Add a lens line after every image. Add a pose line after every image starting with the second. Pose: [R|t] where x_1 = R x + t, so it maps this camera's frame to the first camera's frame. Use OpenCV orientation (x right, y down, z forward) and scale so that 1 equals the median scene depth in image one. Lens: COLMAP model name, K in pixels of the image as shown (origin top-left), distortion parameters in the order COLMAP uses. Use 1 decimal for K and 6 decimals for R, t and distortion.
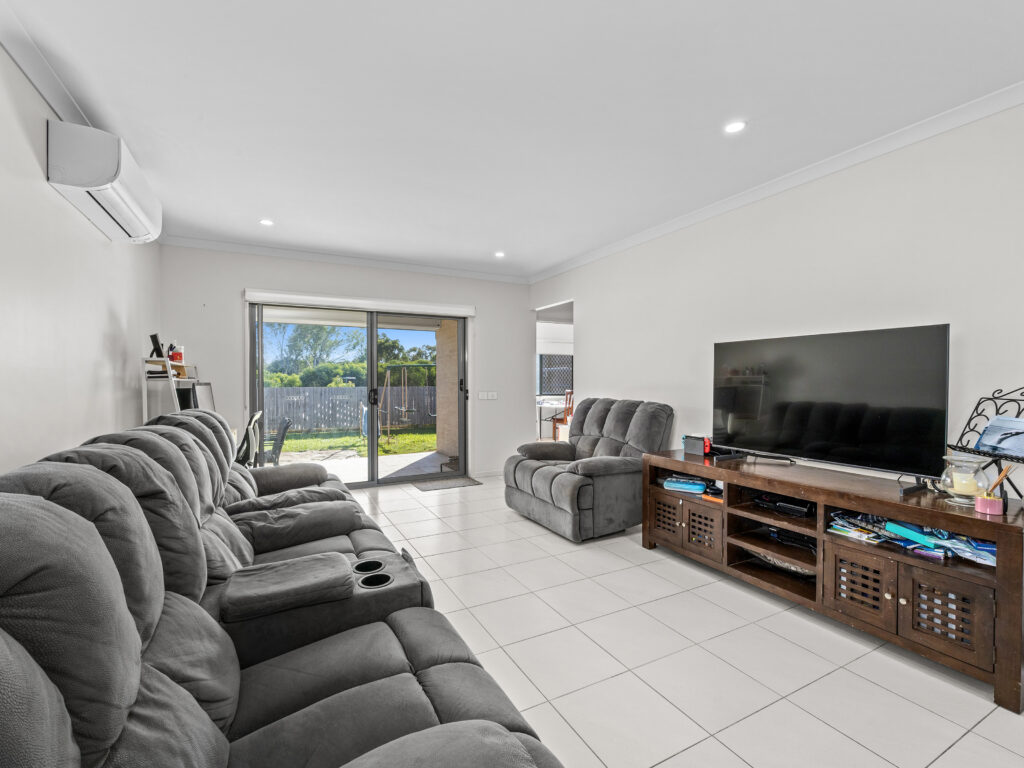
lens RADIAL K [[461.5, 0, 514.1], [0, 461.5, 386.3], [0, 0, 1]] dist [-0.005736, 0.000413]
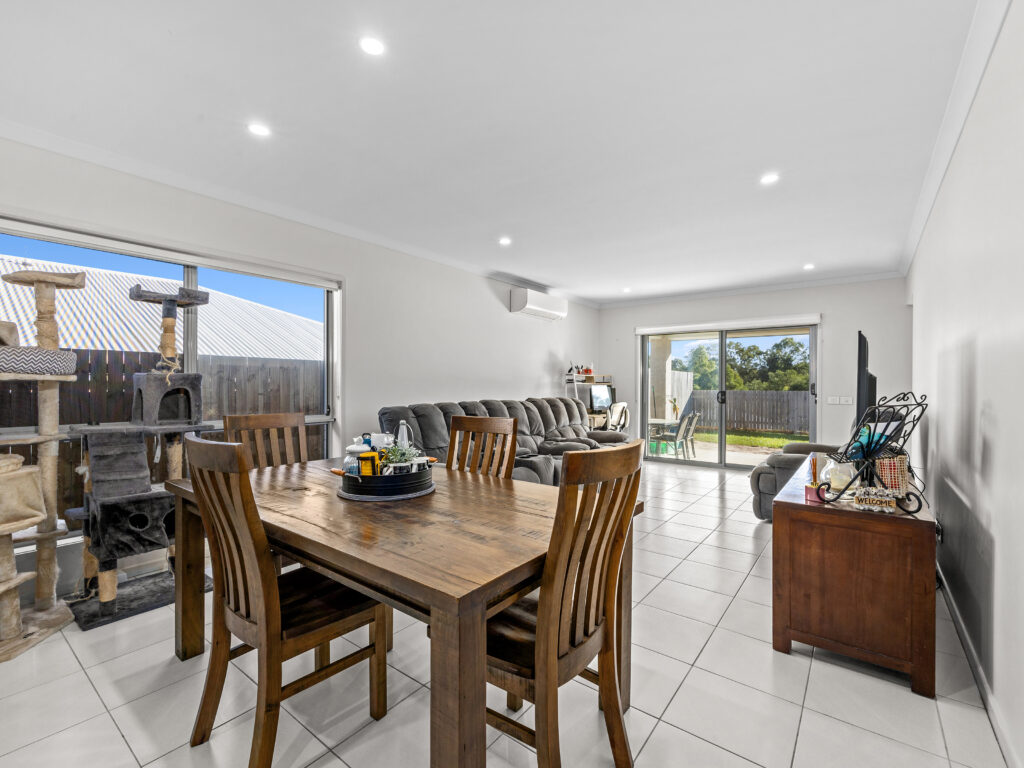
lens RADIAL K [[461.5, 0, 507.1], [0, 461.5, 384.7], [0, 0, 1]] dist [-0.005736, 0.000413]
pose [[0.398966, 0.004574, -0.916954, 0.071313], [-0.015949, 0.999871, -0.001952, -0.000075], [0.916827, 0.015404, 0.398988, -0.005639]]
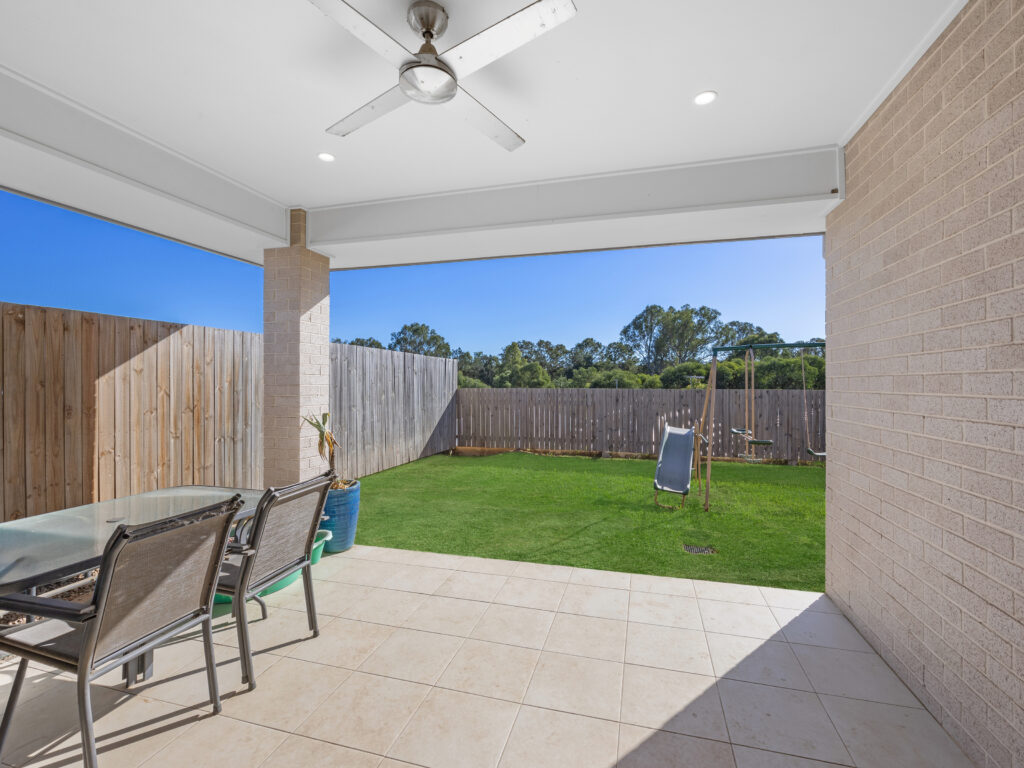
lens RADIAL K [[461.5, 0, 514.4], [0, 461.5, 382.4], [0, 0, 1]] dist [-0.005736, 0.000413]
pose [[0.717561, 0.002401, -0.696492, -0.018276], [-0.010789, 0.999912, -0.007669, 0.000199], [0.696412, 0.013017, 0.717524, 0.112876]]
